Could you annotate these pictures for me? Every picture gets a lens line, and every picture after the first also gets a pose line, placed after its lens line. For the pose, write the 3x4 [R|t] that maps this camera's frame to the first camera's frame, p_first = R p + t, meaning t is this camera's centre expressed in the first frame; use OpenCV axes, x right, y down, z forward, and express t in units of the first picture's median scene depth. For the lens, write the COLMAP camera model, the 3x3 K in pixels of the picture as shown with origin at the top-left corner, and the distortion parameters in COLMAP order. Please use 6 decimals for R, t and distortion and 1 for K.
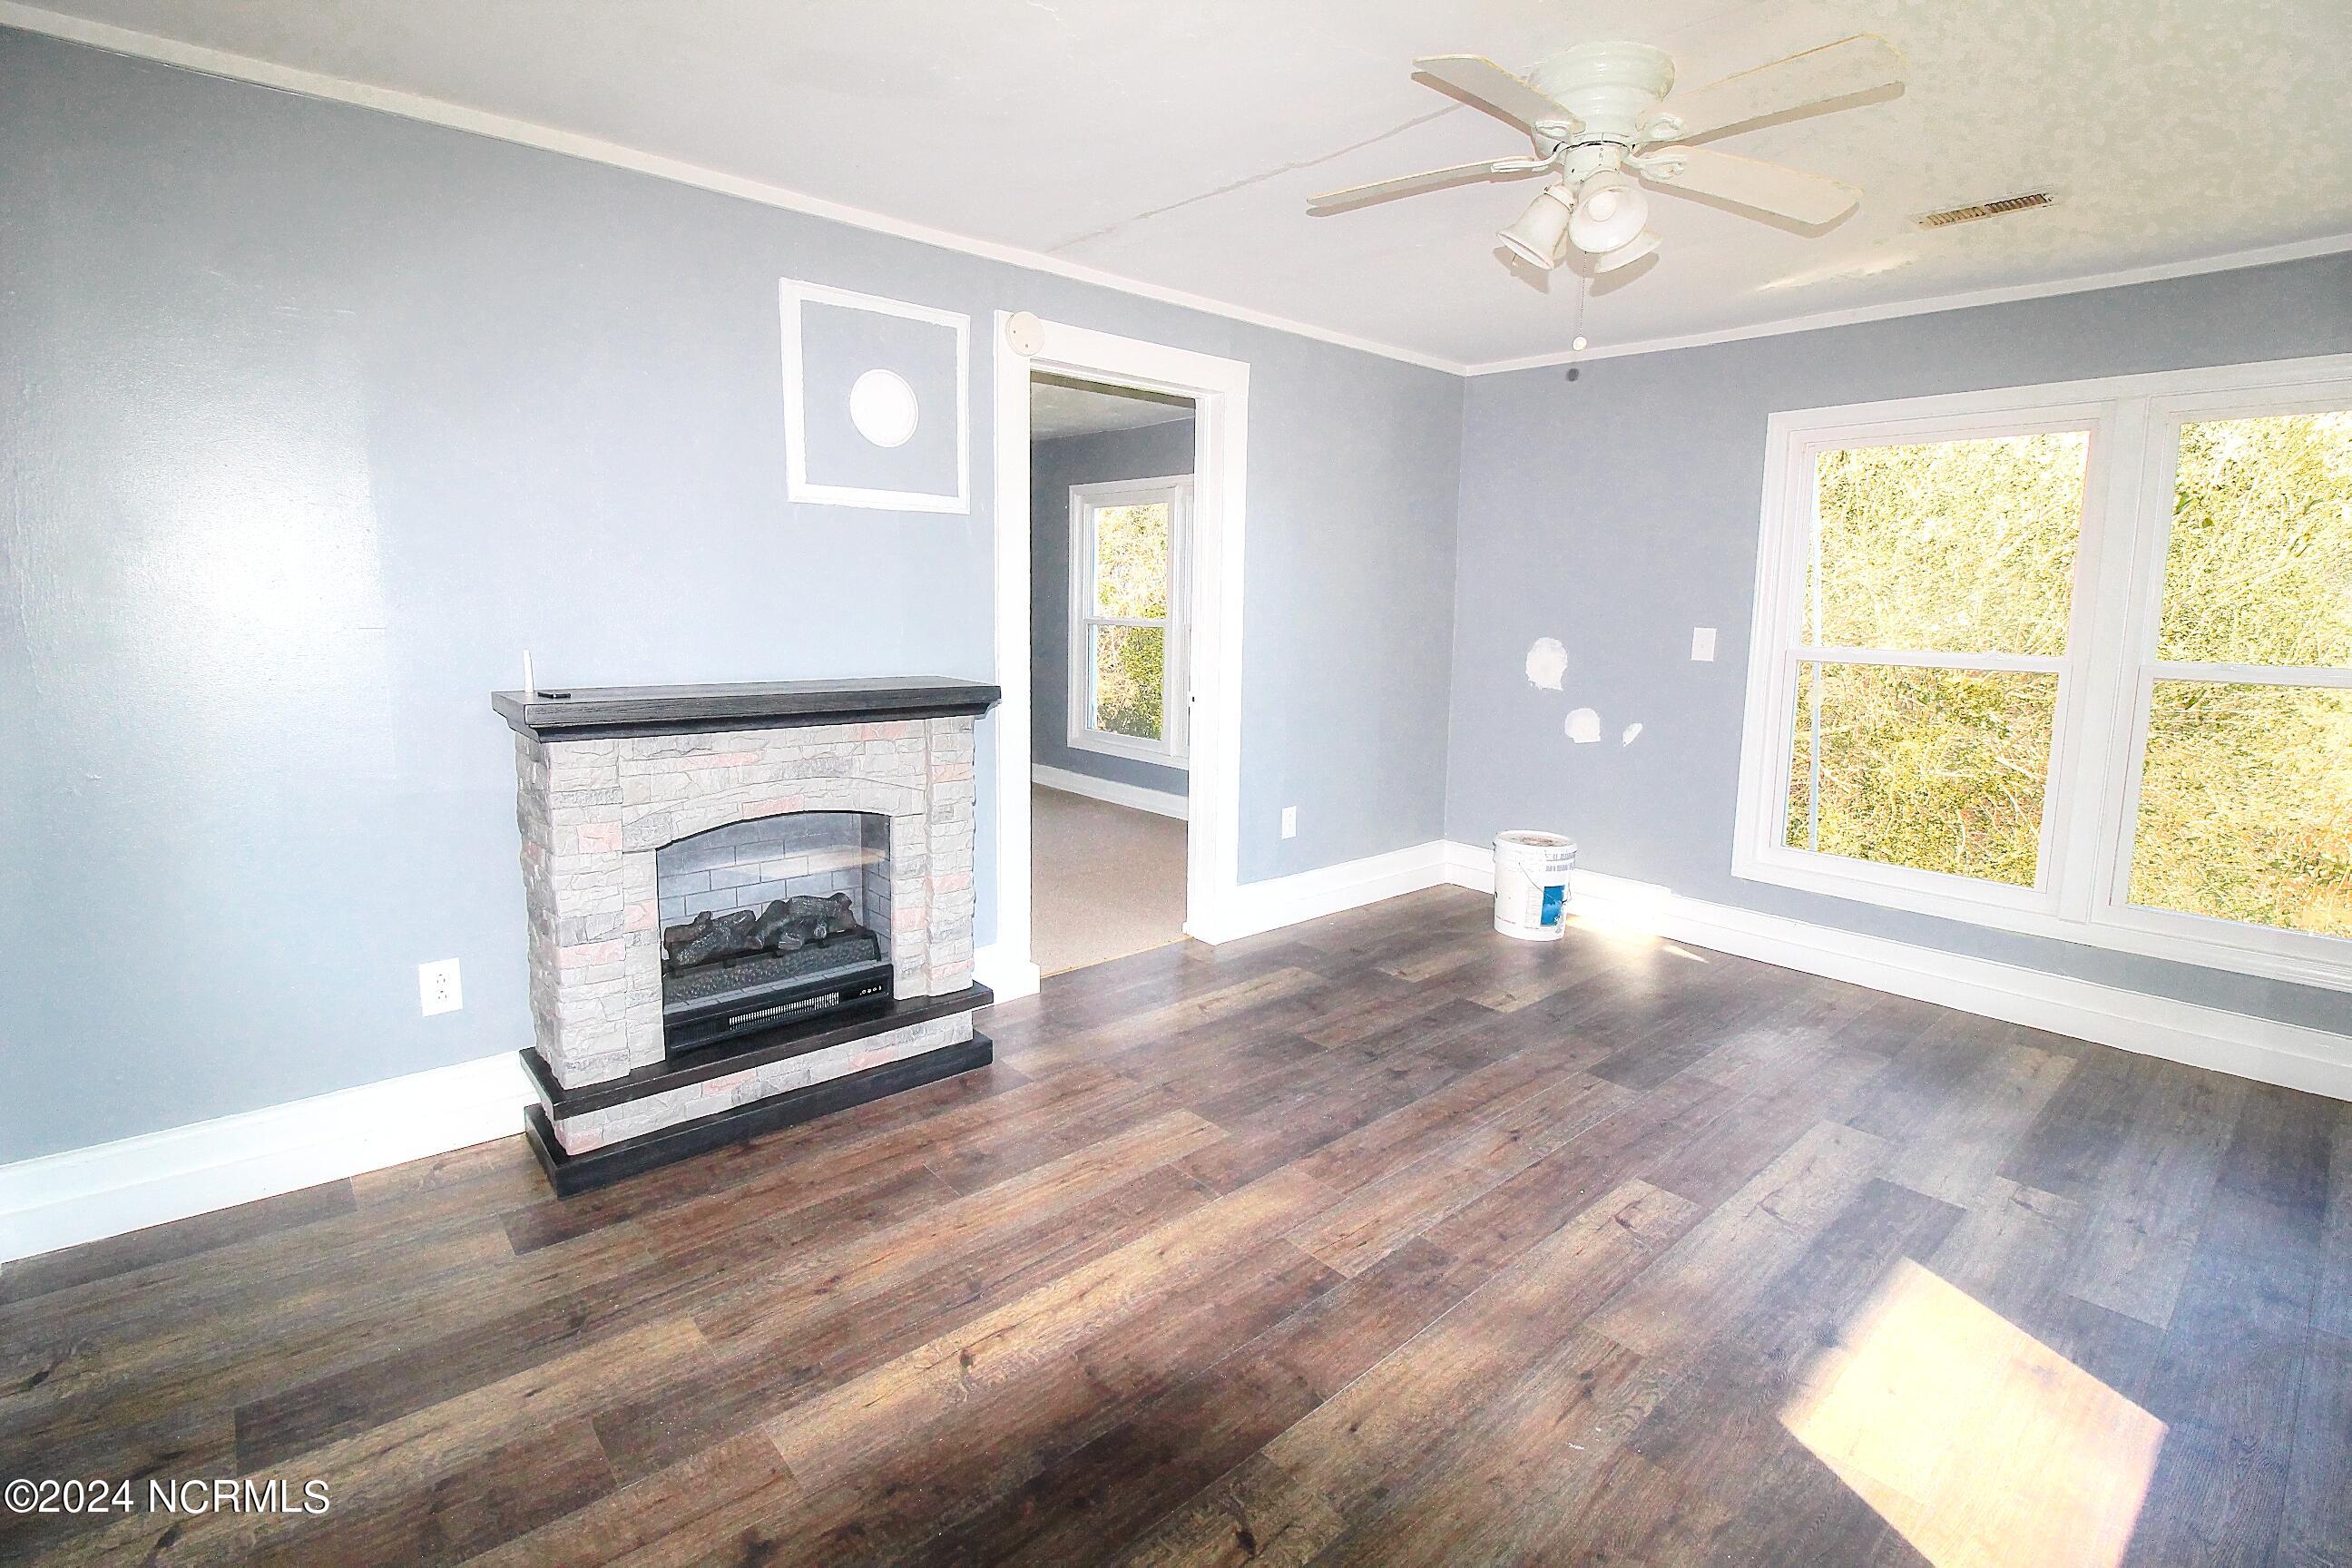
lens RADIAL K [[1076.4, 0, 1172.7], [0, 1076.4, 742.2], [0, 0, 1]] dist [0.002335, -0.015240]
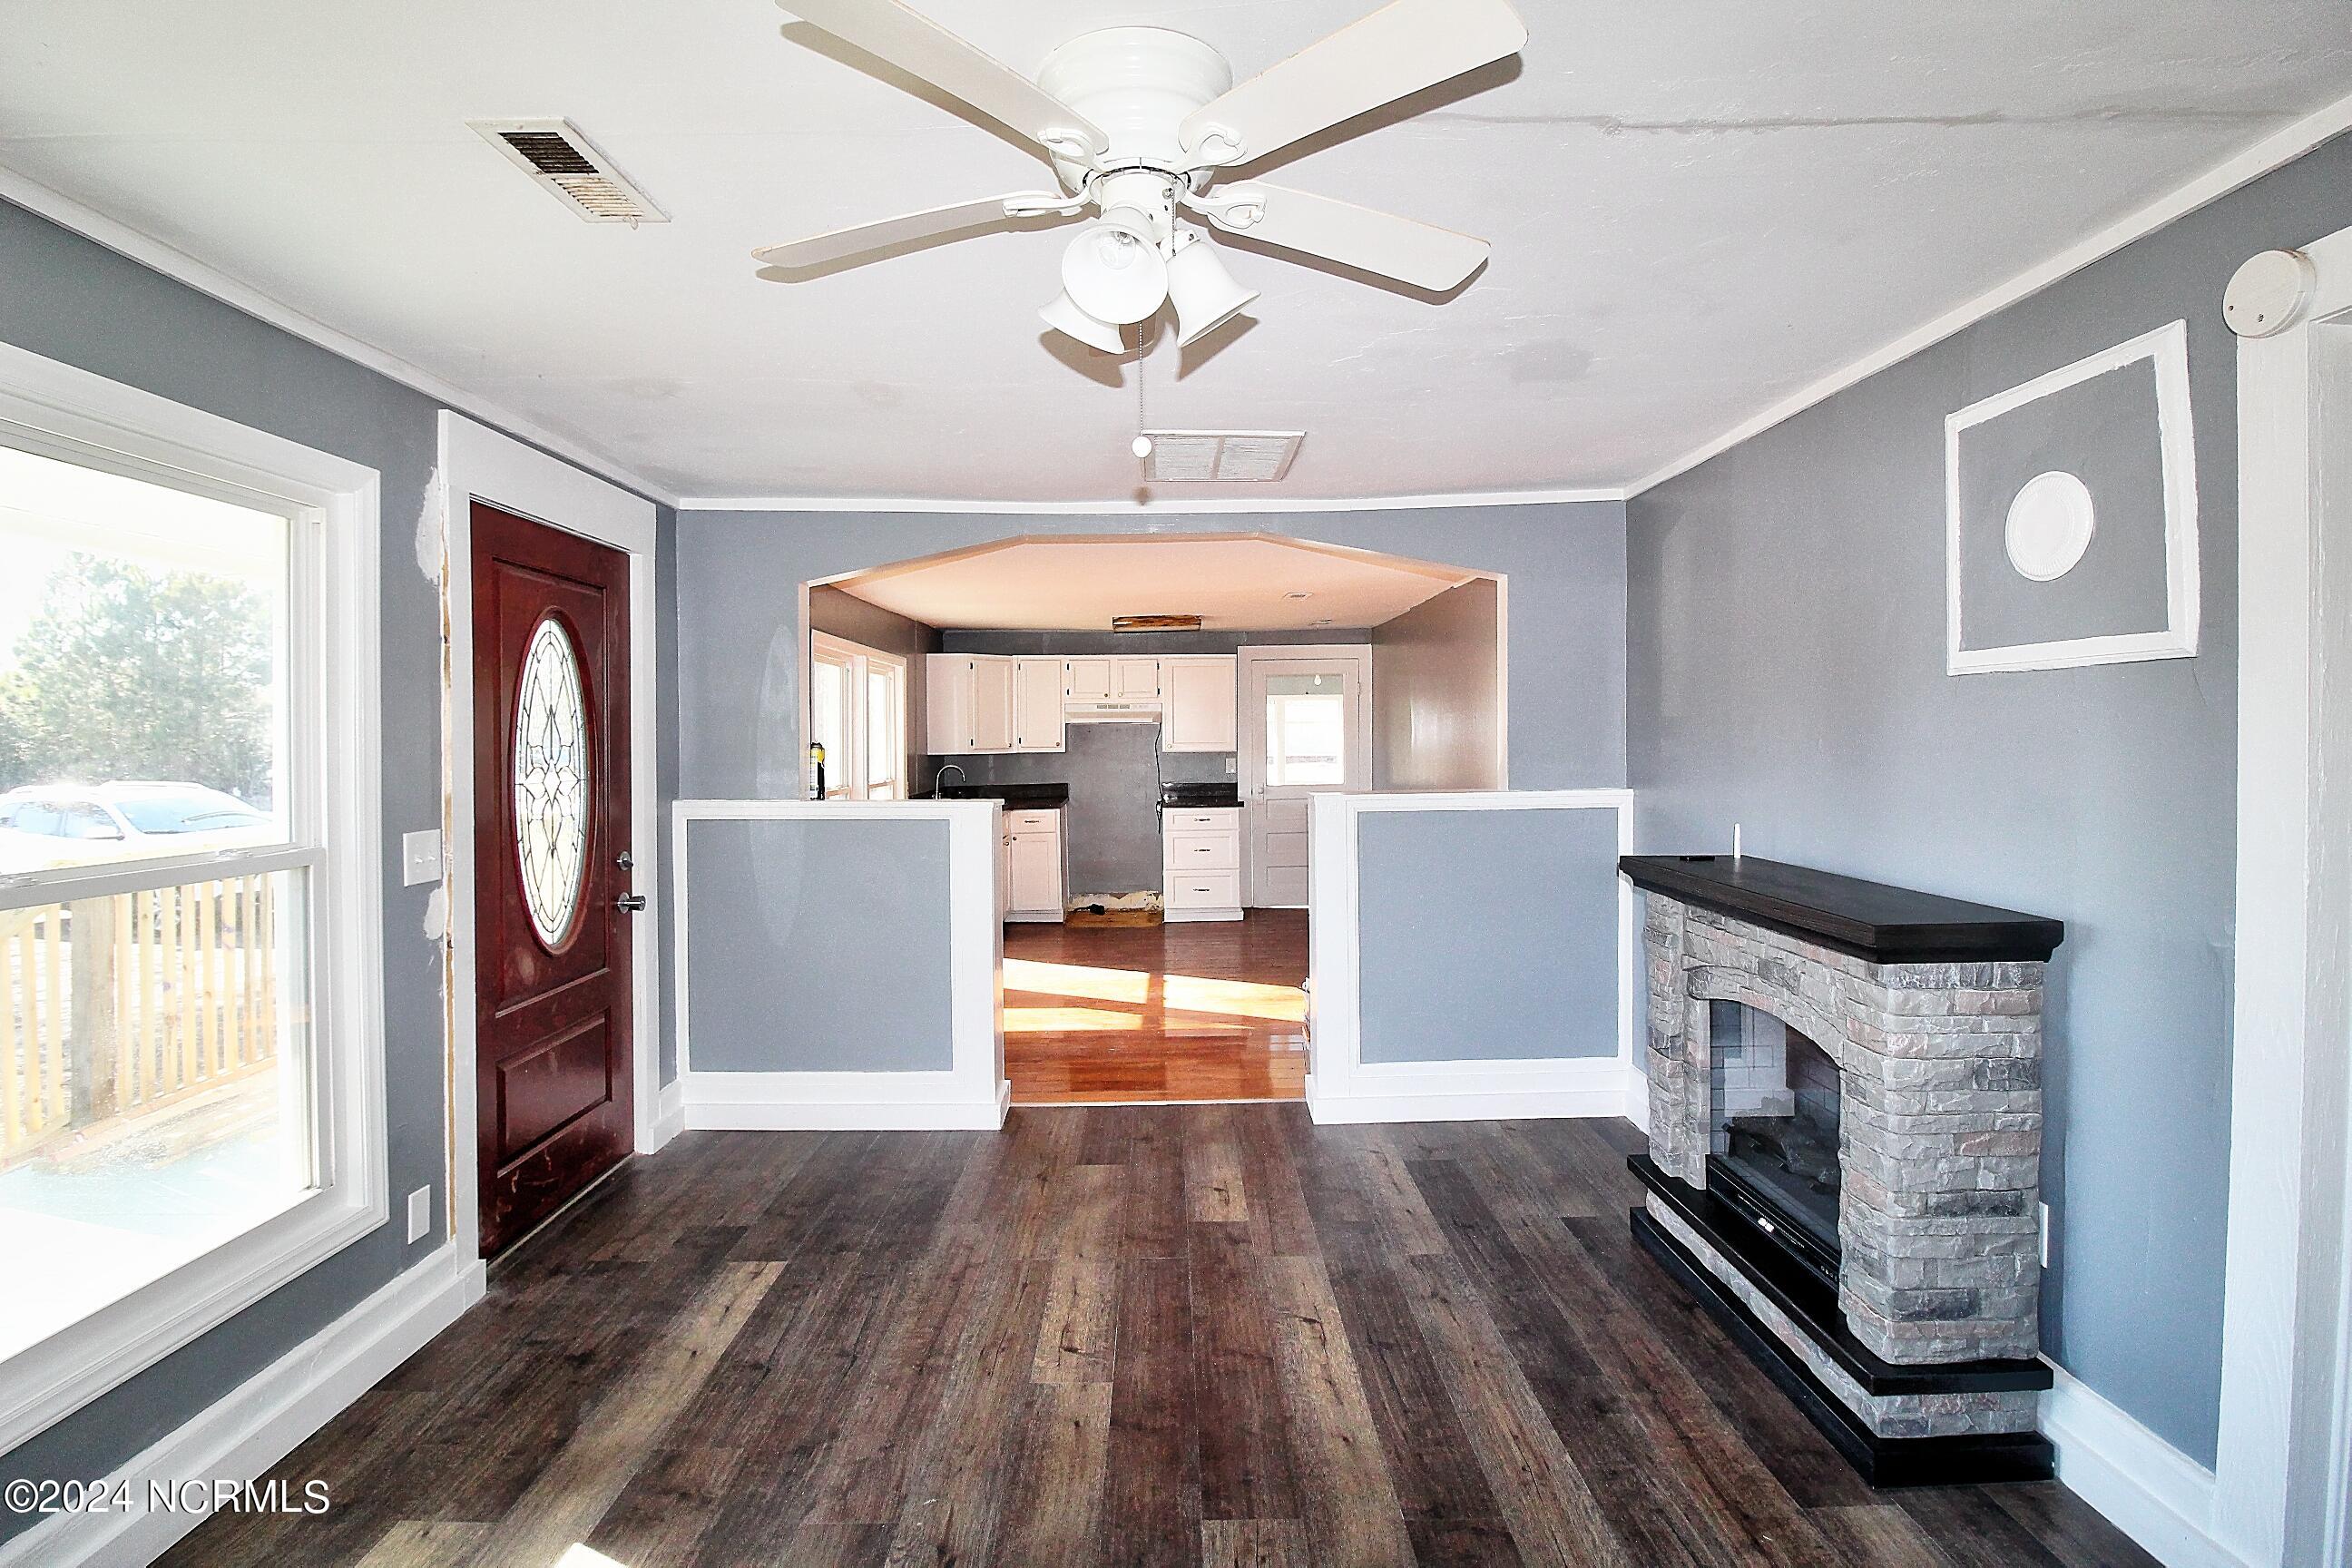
lens RADIAL K [[1076.4, 0, 1172.7], [0, 1076.4, 742.2], [0, 0, 1]] dist [0.002335, -0.015240]
pose [[-0.649042, -0.009948, -0.760688, 0.695112], [-0.107100, 0.991151, 0.078419, -0.185571], [0.753176, 0.132367, -0.644364, 1.159607]]
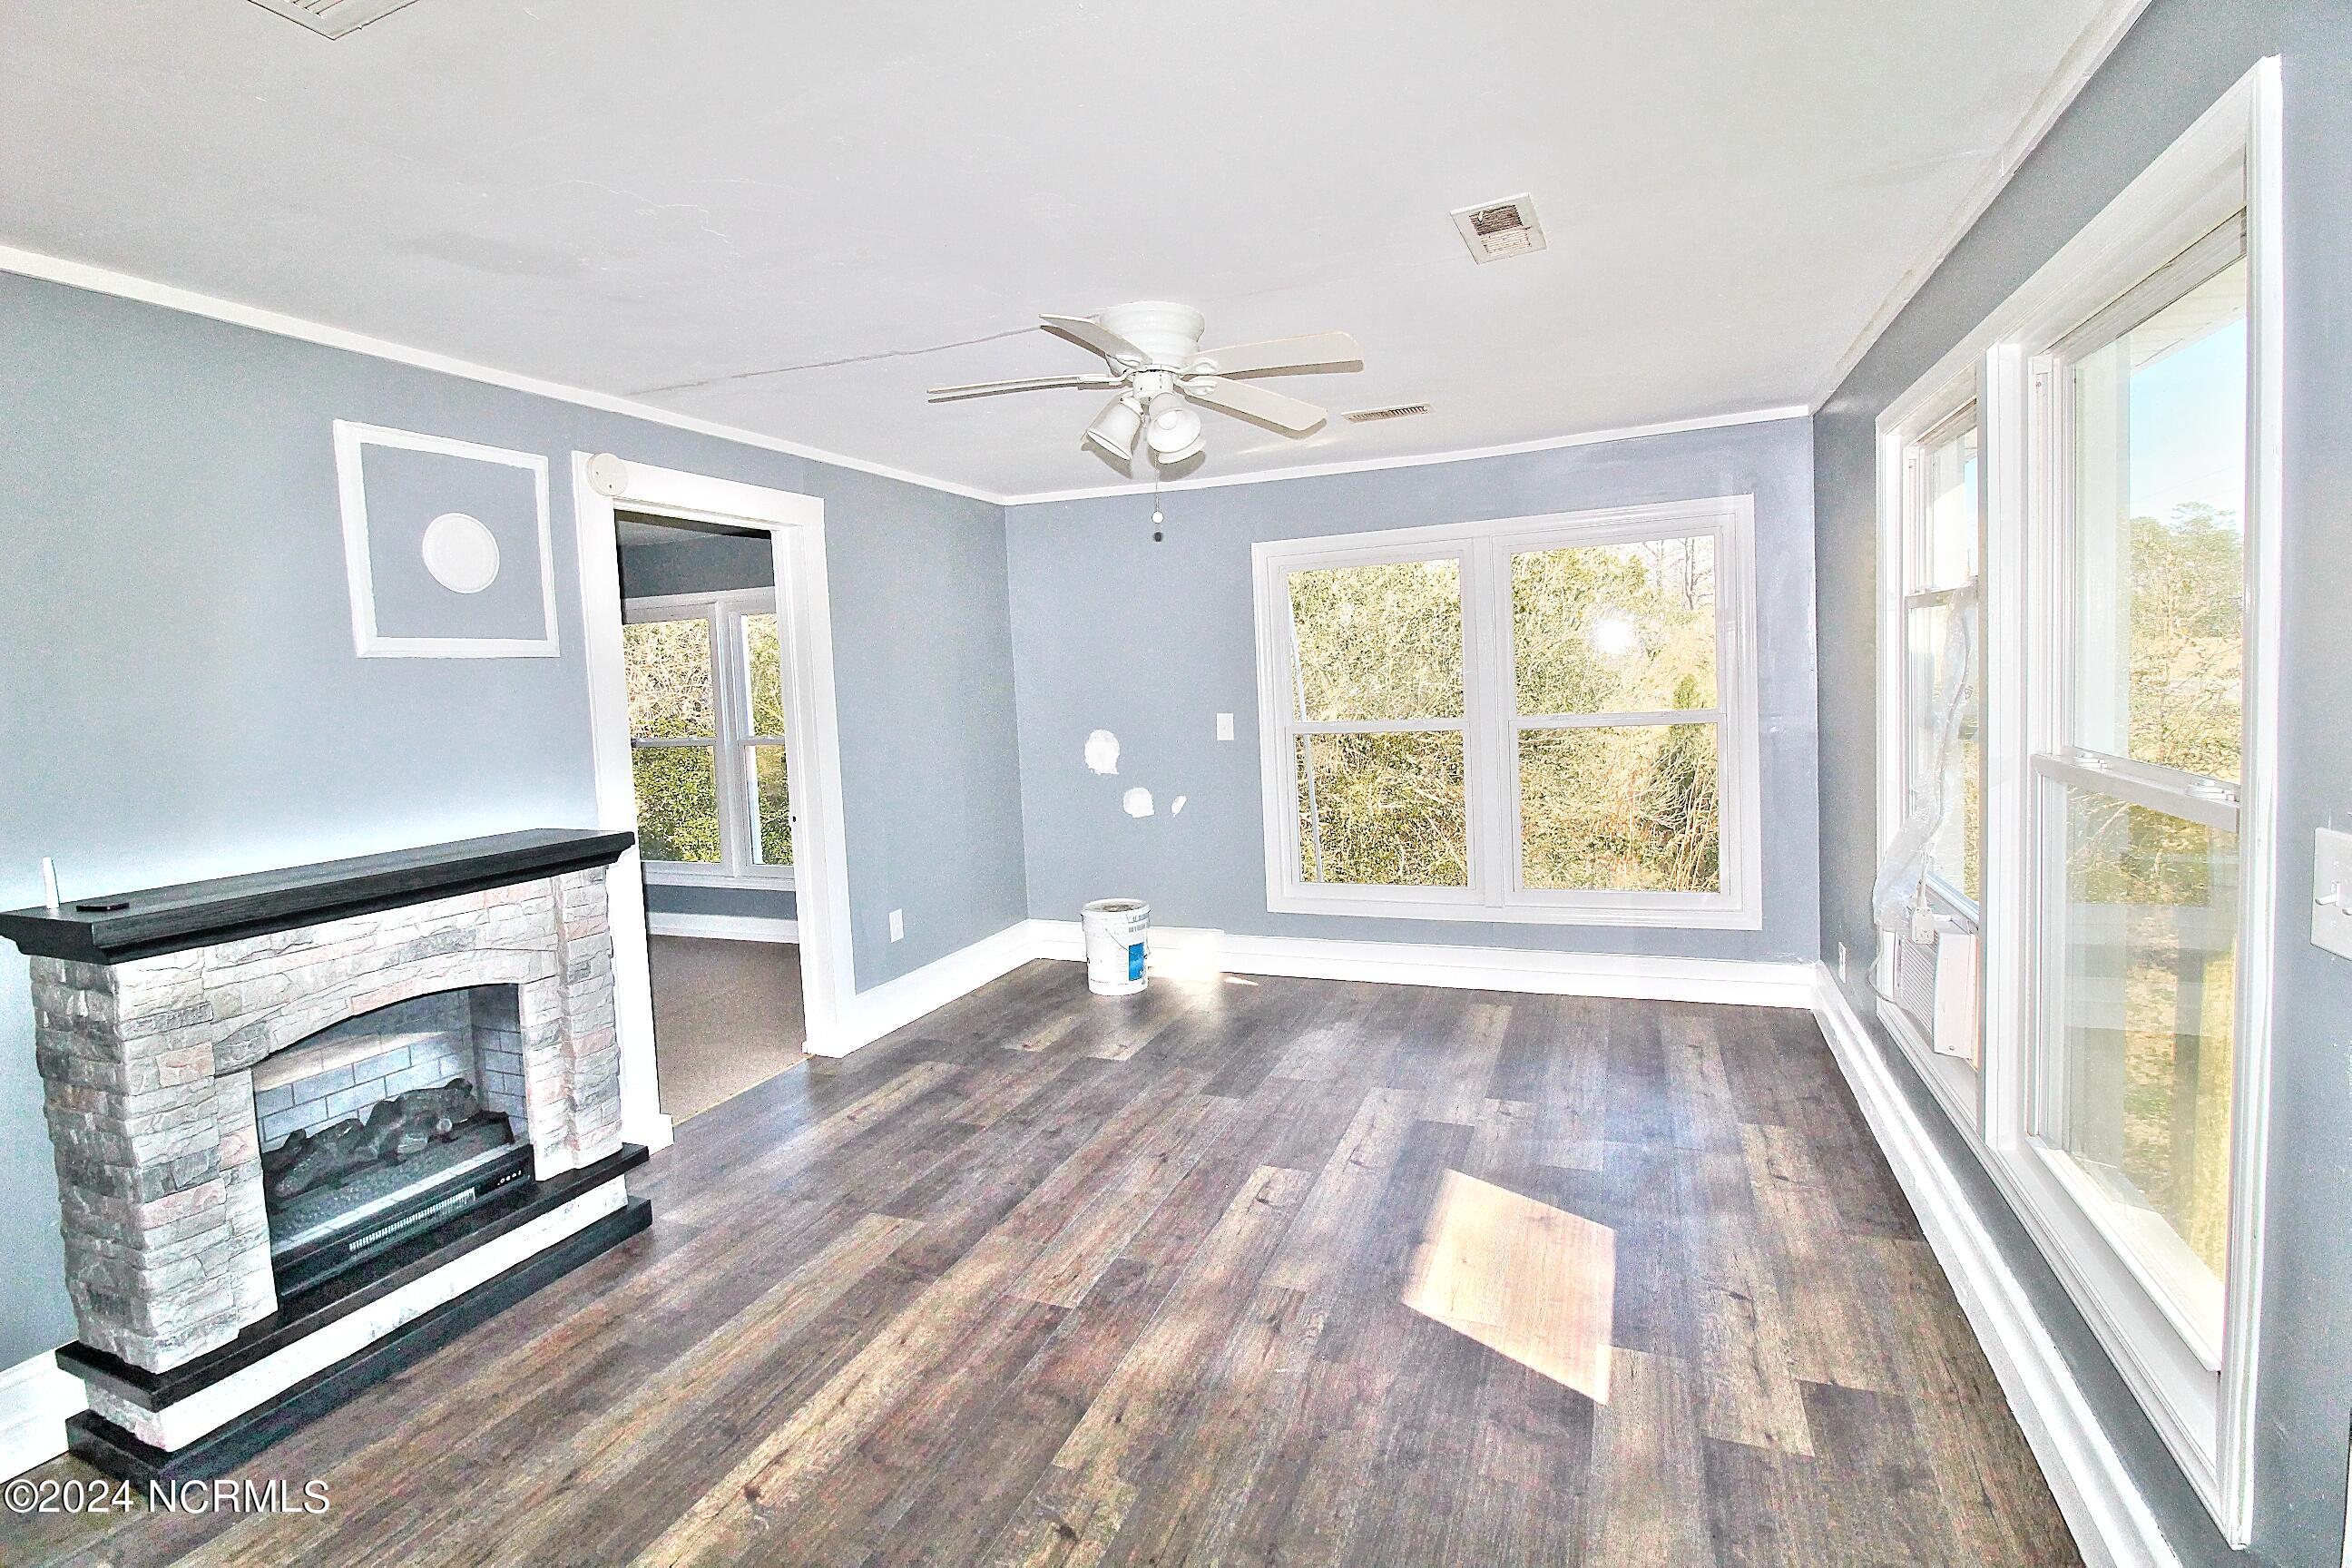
lens RADIAL K [[1076.4, 0, 1172.7], [0, 1076.4, 742.2], [0, 0, 1]] dist [0.002335, -0.015240]
pose [[0.893900, -0.083583, 0.440405, -0.154918], [0.118260, 0.991629, -0.051837, -0.025525], [-0.432386, 0.098420, 0.896301, -0.111129]]
